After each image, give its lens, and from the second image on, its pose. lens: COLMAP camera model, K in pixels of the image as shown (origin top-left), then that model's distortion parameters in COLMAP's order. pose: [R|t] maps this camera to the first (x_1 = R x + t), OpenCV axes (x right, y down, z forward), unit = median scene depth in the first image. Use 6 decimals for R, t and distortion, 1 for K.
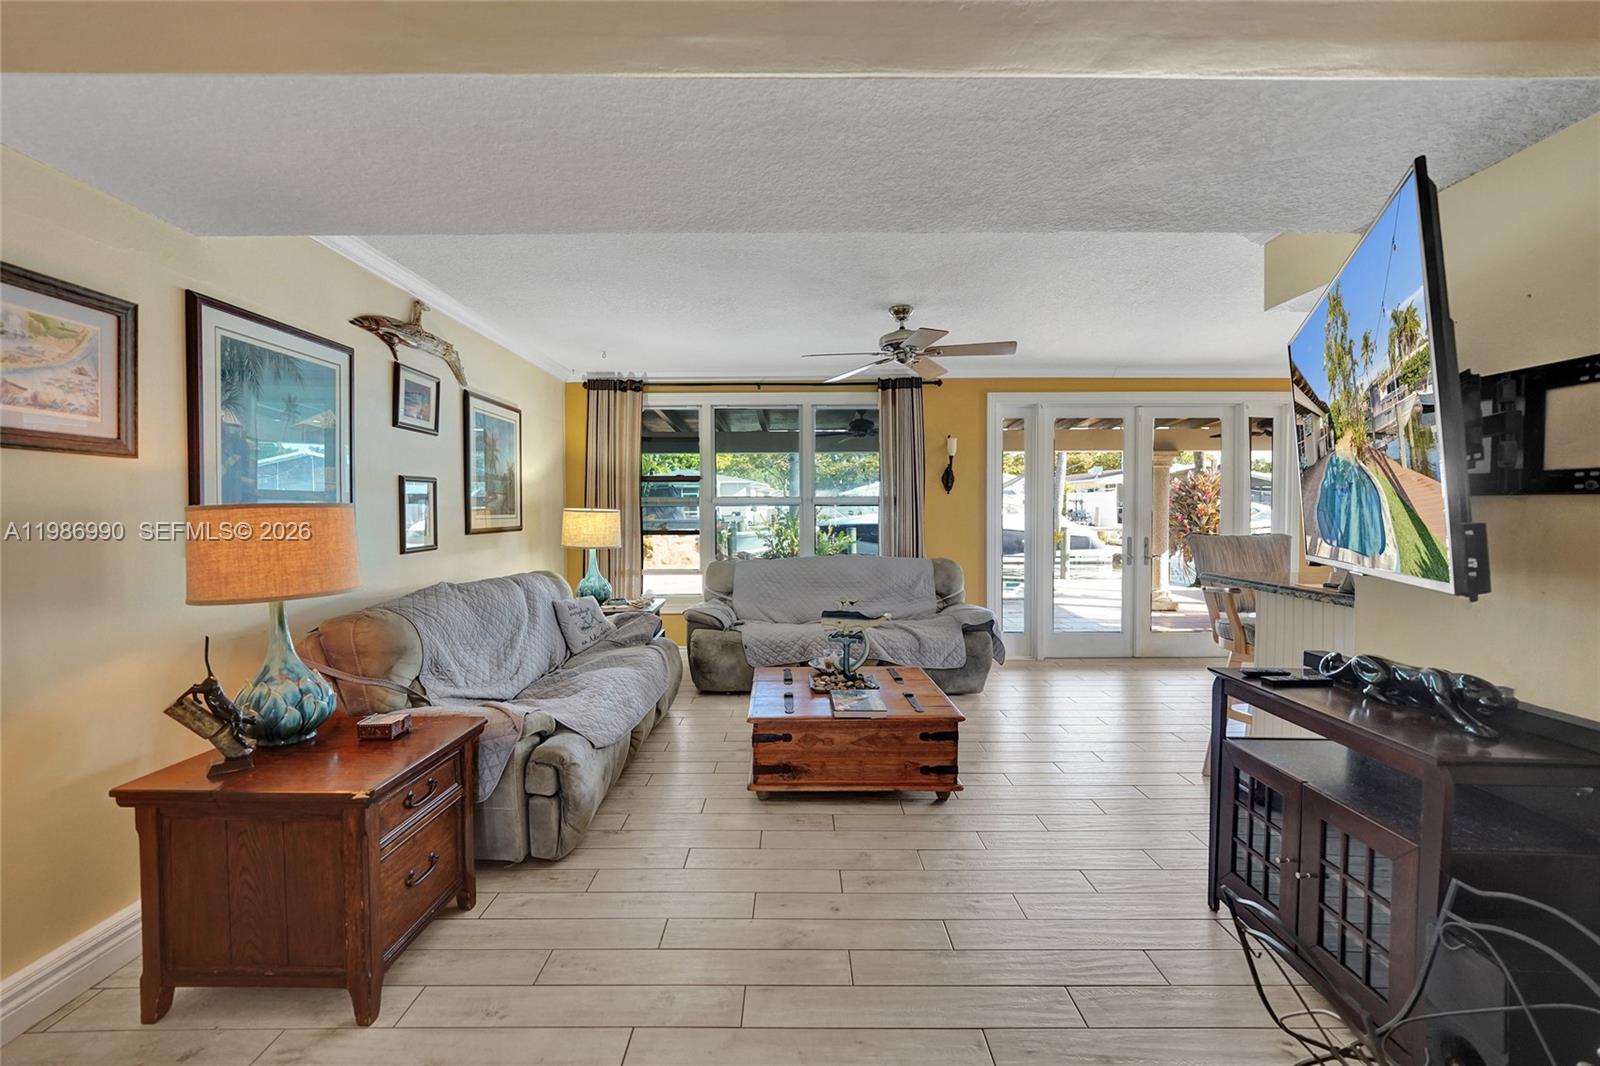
lens RADIAL K [[652.0, 0, 800.0], [0, 652.0, 533.0], [0, 0, 1]] dist [0.001106, 0.000098]
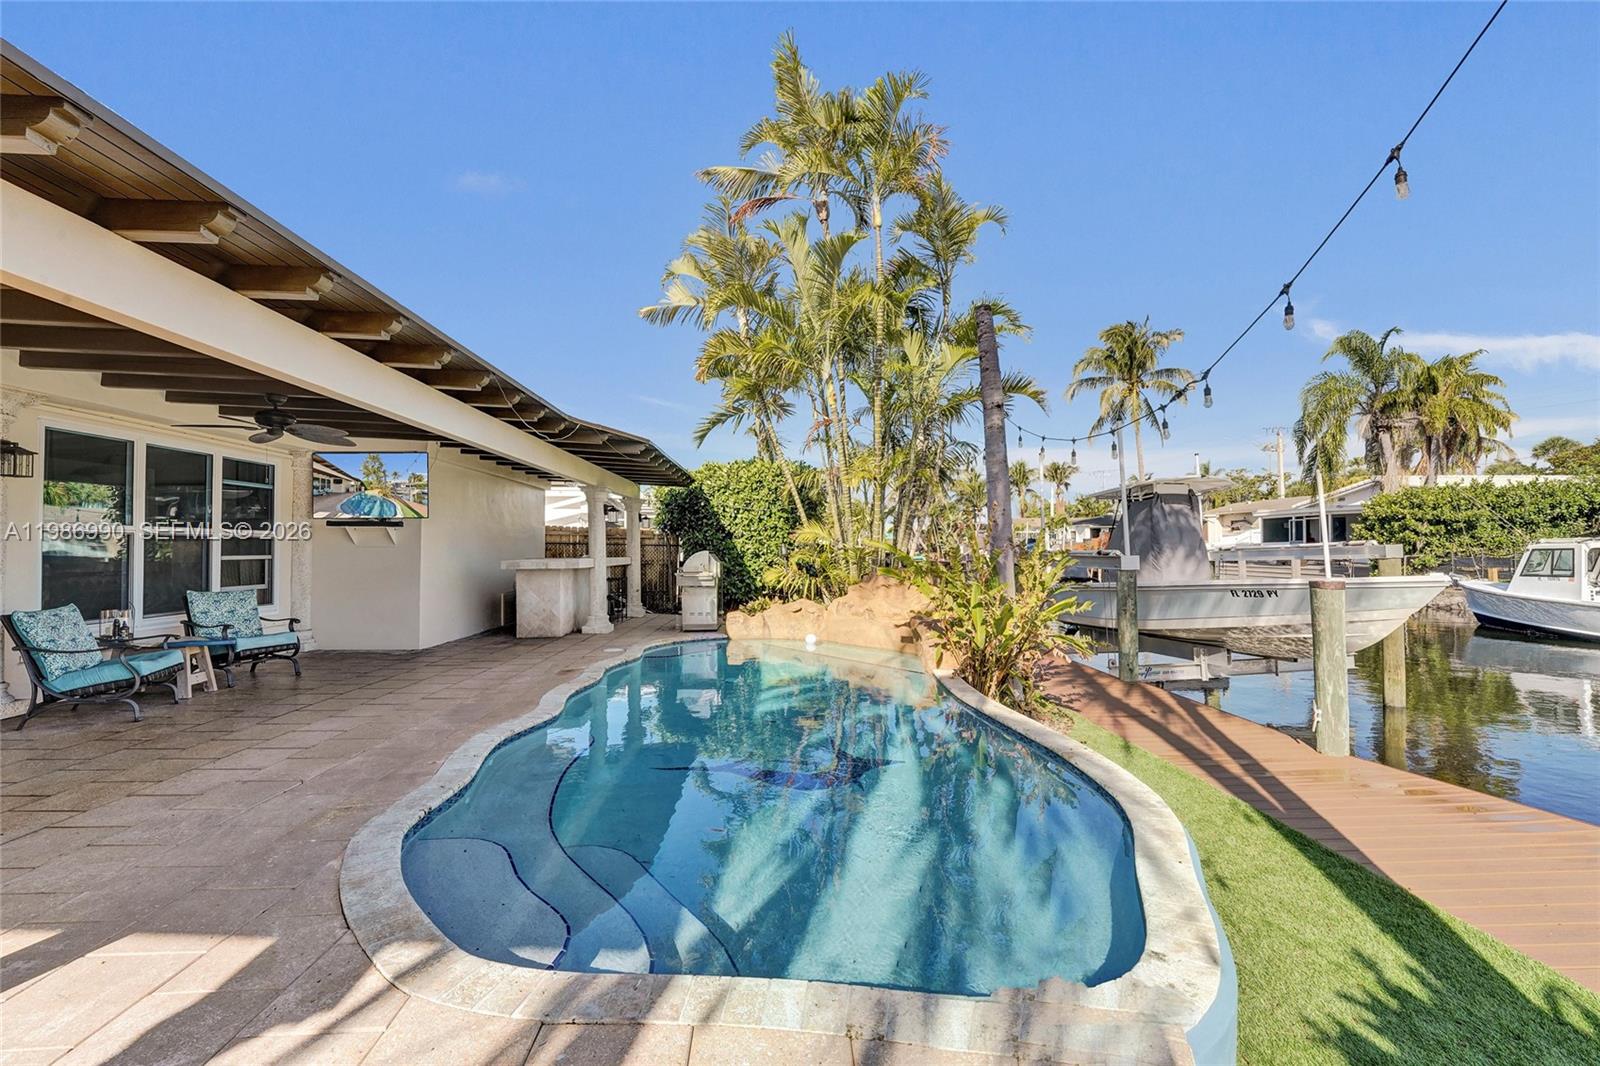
lens RADIAL K [[652.0, 0, 800.0], [0, 652.0, 533.0], [0, 0, 1]] dist [0.001106, 0.000098]
pose [[-0.479843, 0.011976, 0.877273, 0.696216], [-0.016092, 0.999619, -0.022447, -0.202222], [-0.877207, -0.024888, -0.479467, 1.371120]]
